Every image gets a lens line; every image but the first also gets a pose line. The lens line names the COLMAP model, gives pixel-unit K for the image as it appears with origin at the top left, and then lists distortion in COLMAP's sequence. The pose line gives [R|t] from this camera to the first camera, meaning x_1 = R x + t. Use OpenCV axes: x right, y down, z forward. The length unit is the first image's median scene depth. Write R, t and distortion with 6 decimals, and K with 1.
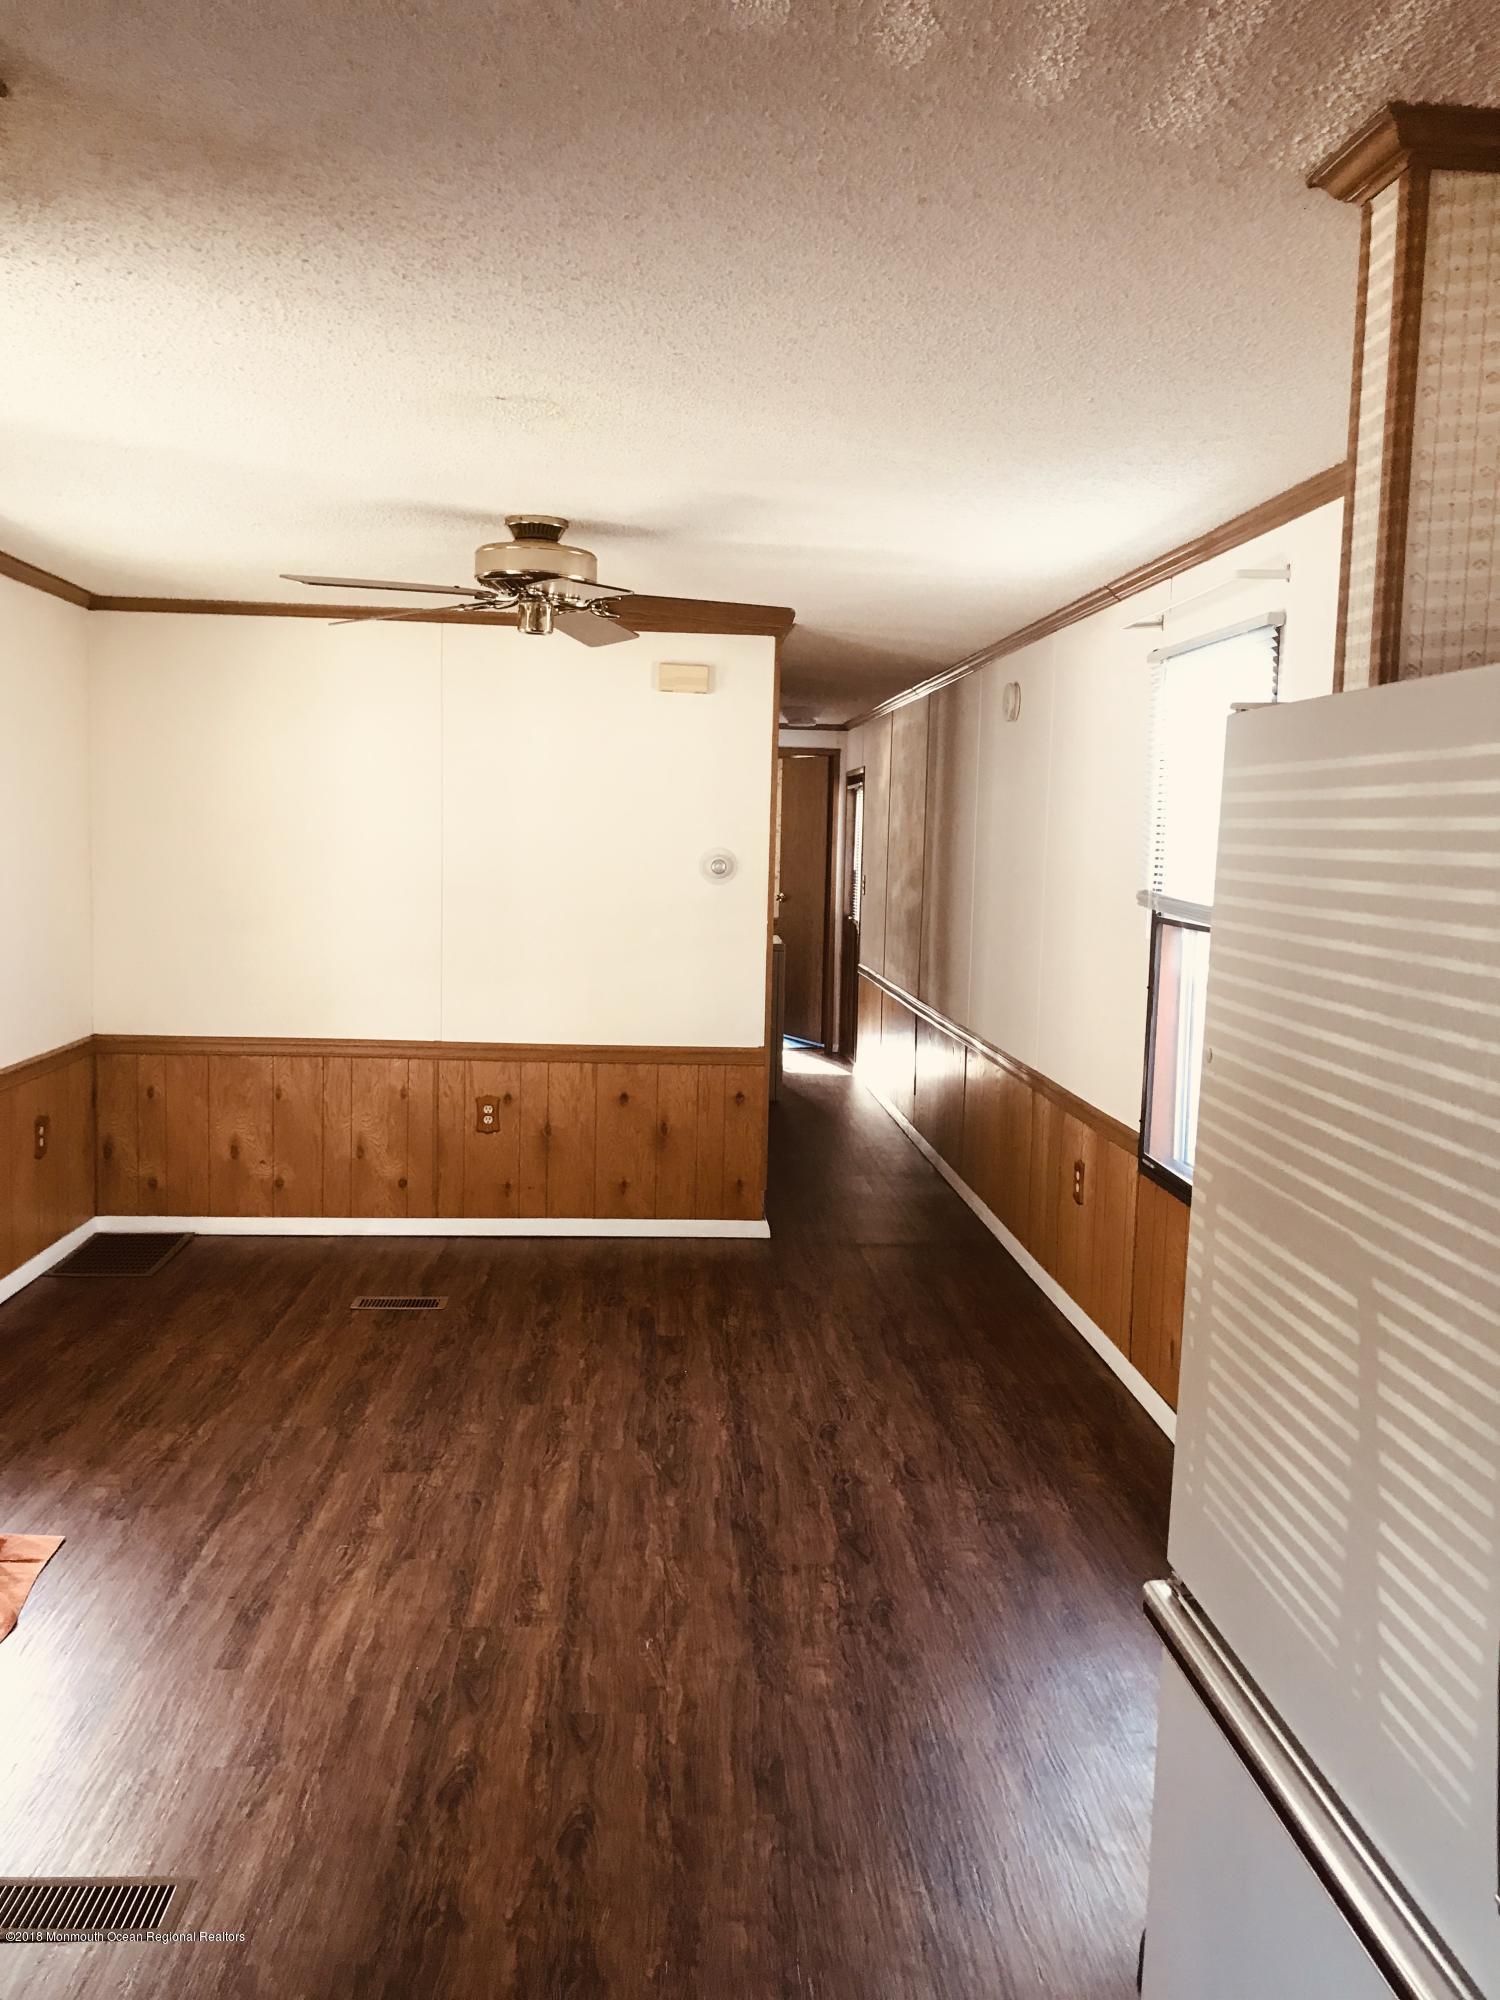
lens RADIAL K [[1593.6, 0, 797.8], [0, 1593.6, 1003.4], [0, 0, 1]] dist [0.151789, -0.428371]
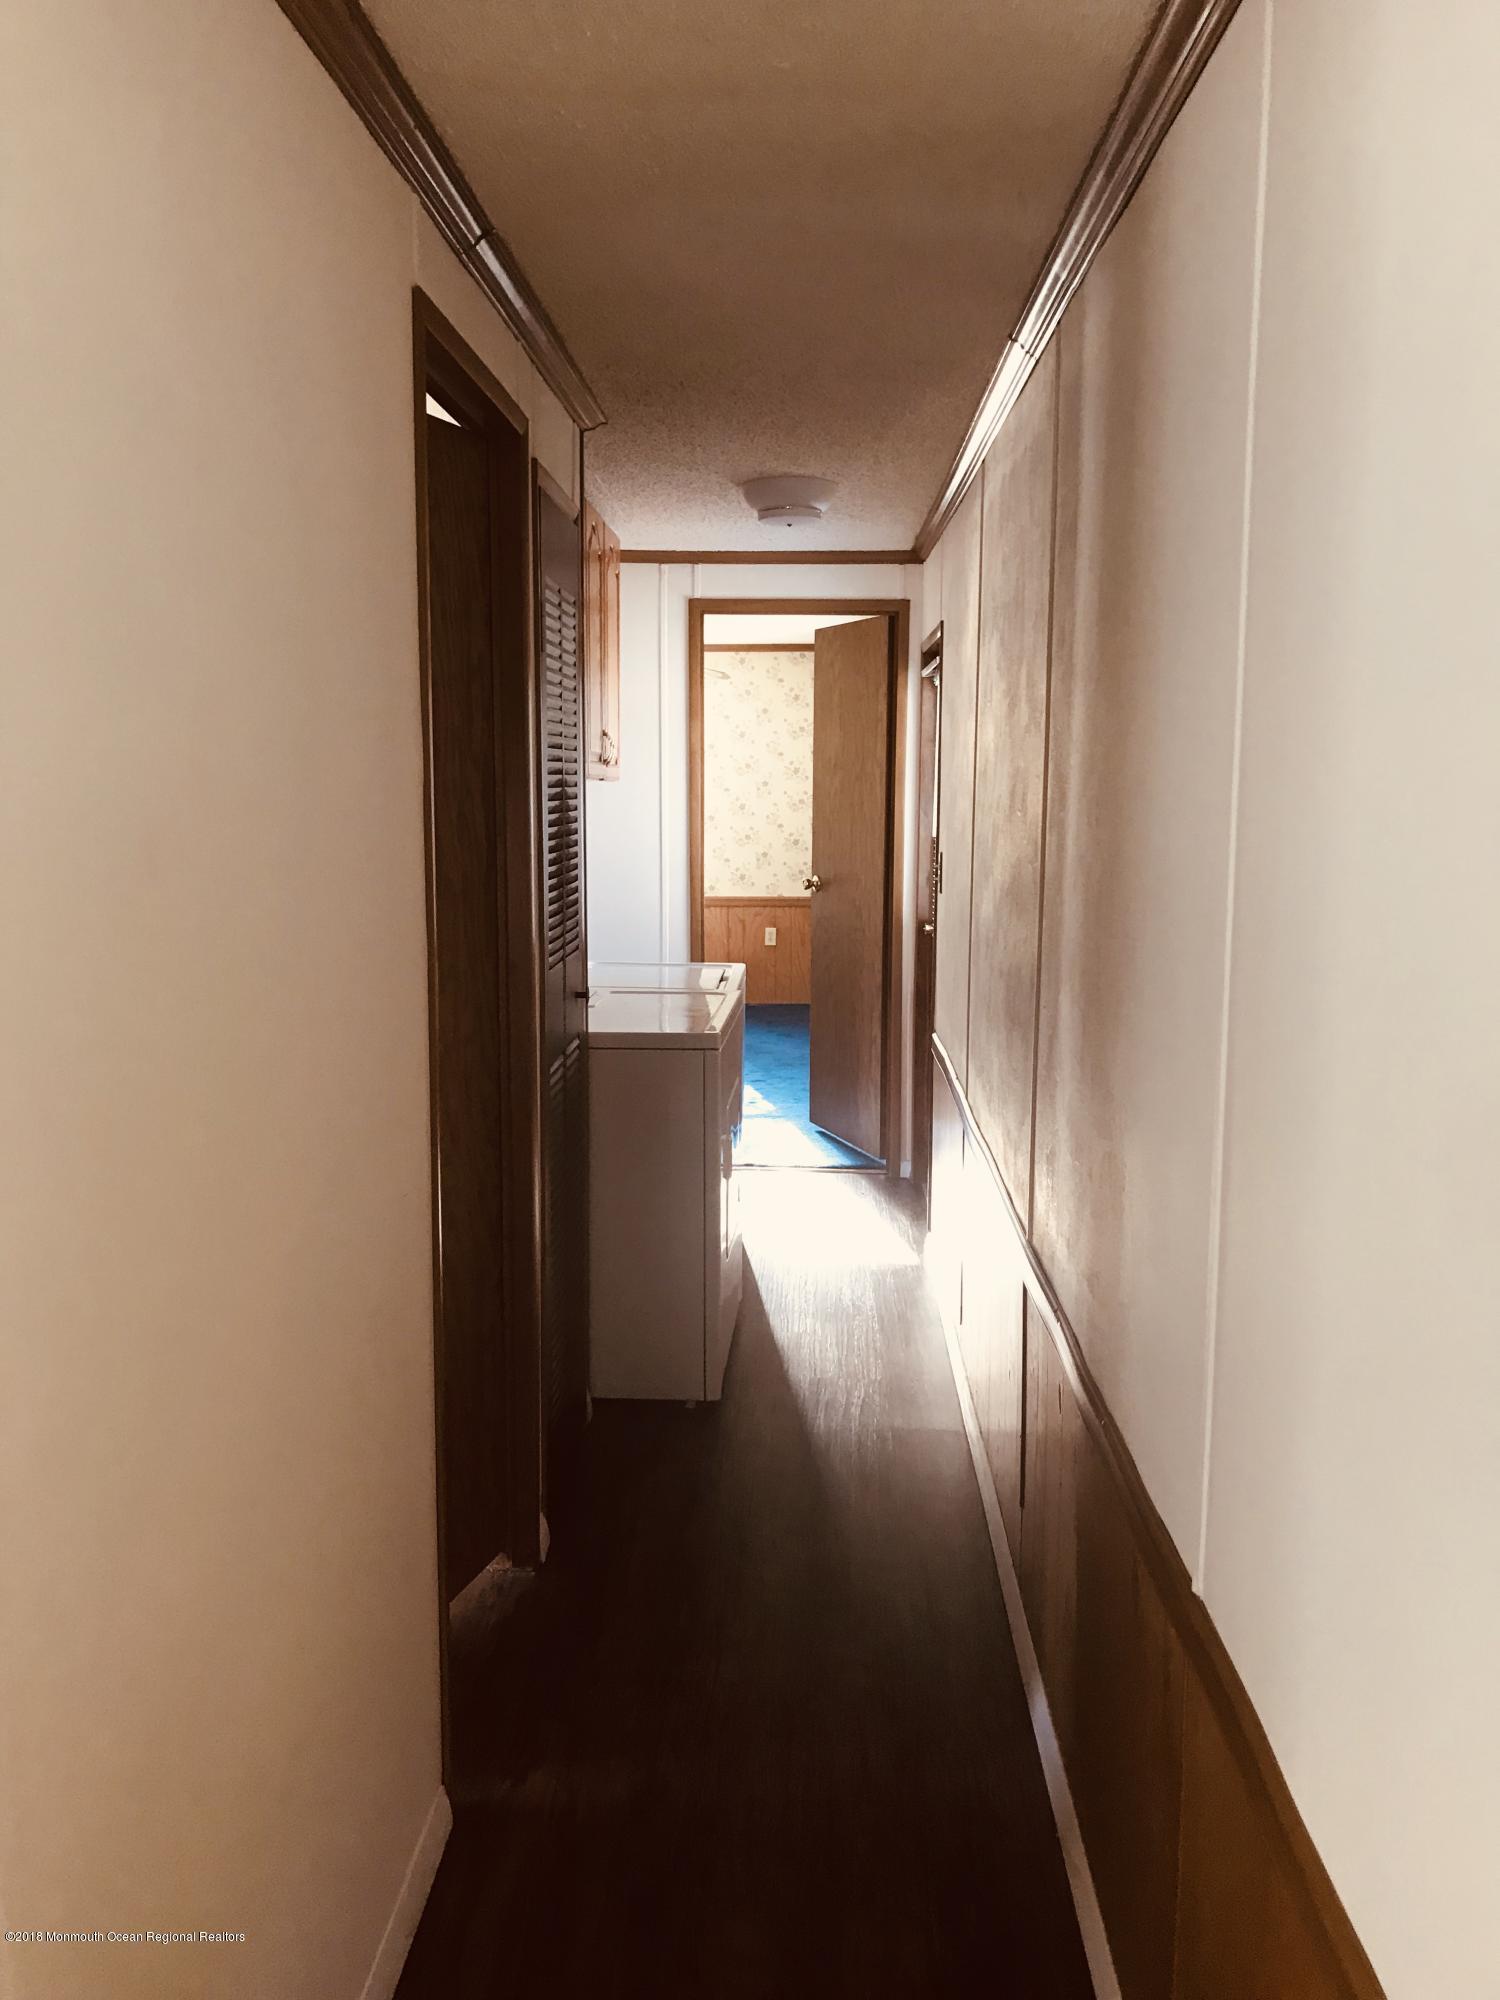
lens RADIAL K [[1593.6, 0, 797.8], [0, 1593.6, 1003.4], [0, 0, 1]] dist [0.151789, -0.428371]
pose [[0.994098, -0.002946, -0.108446, 0.052456], [0.007331, 0.999170, 0.040058, -0.056634], [0.108238, -0.040617, 0.993295, 0.541371]]
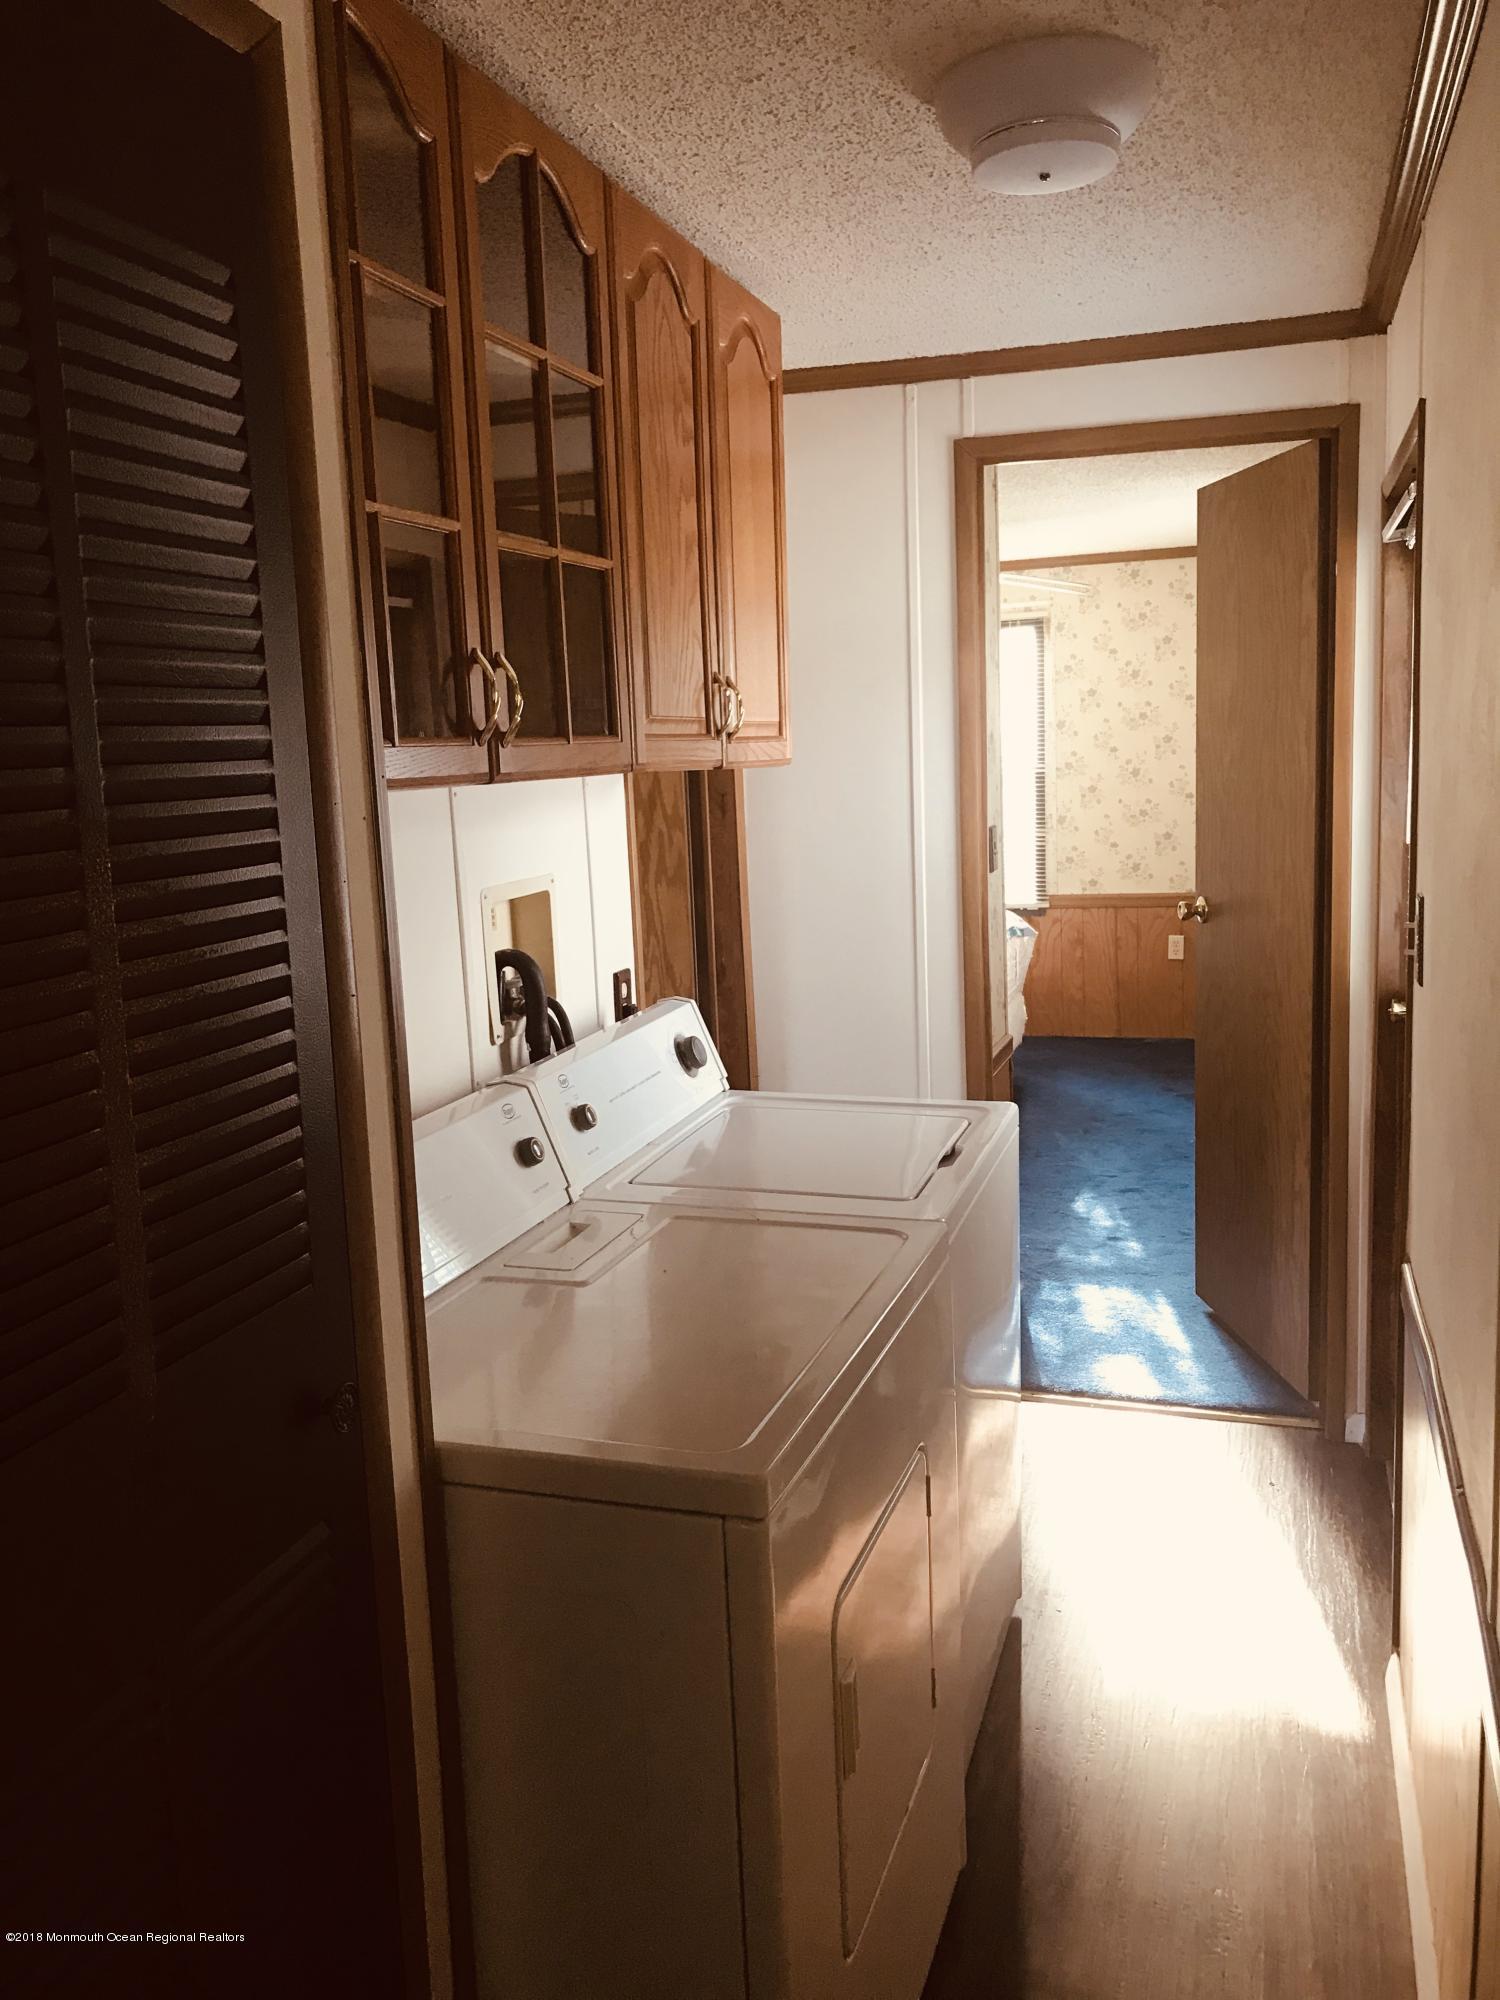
lens RADIAL K [[1644.5, 0, 785.8], [0, 1644.5, 990.7], [0, 0, 1]] dist [0.001039, 0.008647]
pose [[0.924700, -0.001523, -0.380692, 0.048624], [0.022974, 0.998393, 0.051811, -0.083587], [0.380002, -0.056655, 0.923249, 0.782591]]
